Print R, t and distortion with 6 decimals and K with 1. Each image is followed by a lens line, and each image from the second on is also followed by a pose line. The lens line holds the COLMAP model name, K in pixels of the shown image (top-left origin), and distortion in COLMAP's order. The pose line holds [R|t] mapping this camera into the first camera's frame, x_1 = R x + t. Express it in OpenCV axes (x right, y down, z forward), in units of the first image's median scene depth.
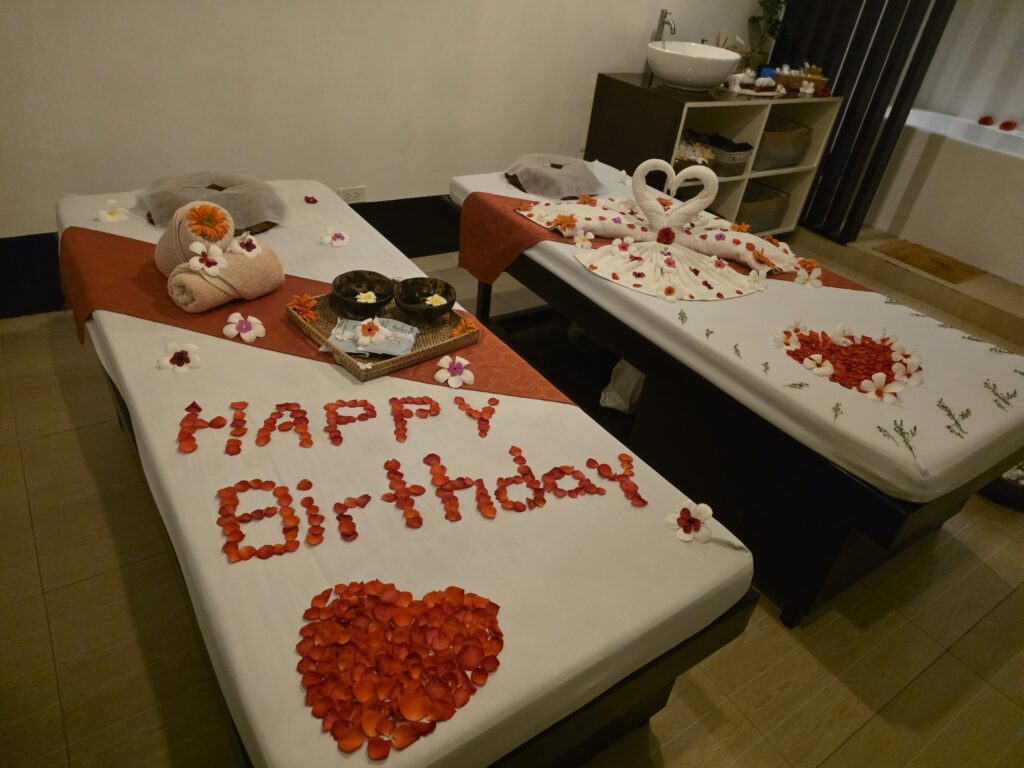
lens RADIAL K [[675.7, 0, 512.9], [0, 675.7, 398.9], [0, 0, 1]] dist [0.068135, -0.054384]
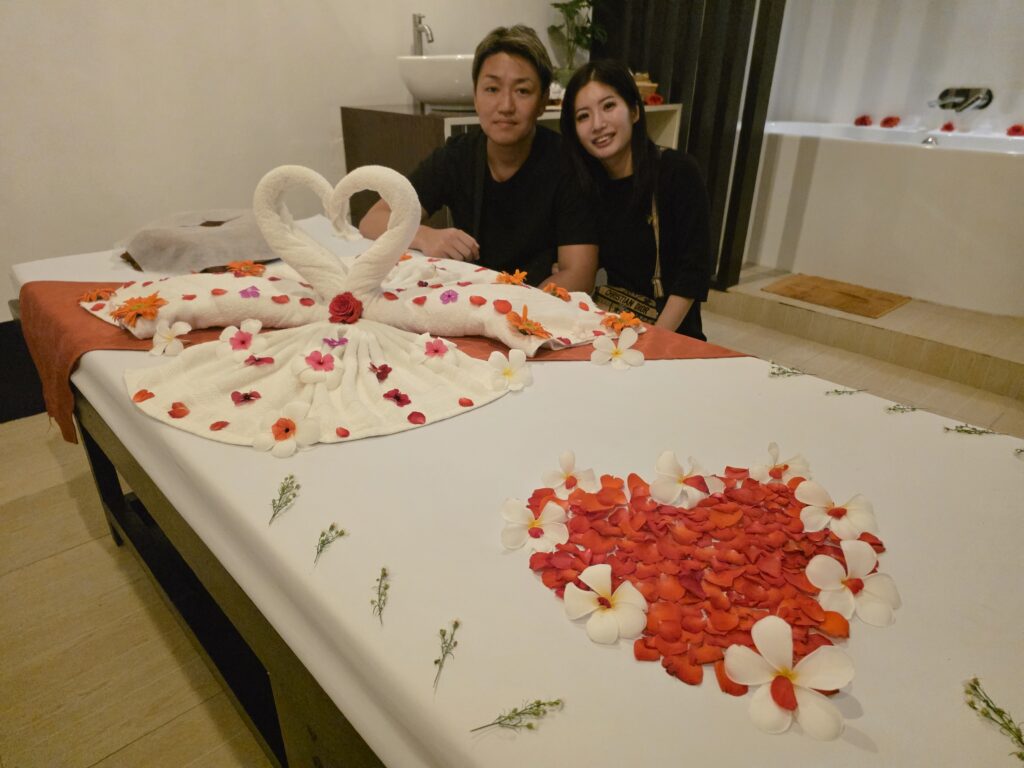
lens RADIAL K [[676.8, 0, 512.8], [0, 676.8, 408.1], [0, 0, 1]] dist [0.123219, -0.157897]
pose [[0.983709, -0.158760, 0.084332, 0.299438], [0.167959, 0.978902, -0.116360, -0.086533], [-0.064079, 0.128628, 0.989620, 0.500992]]
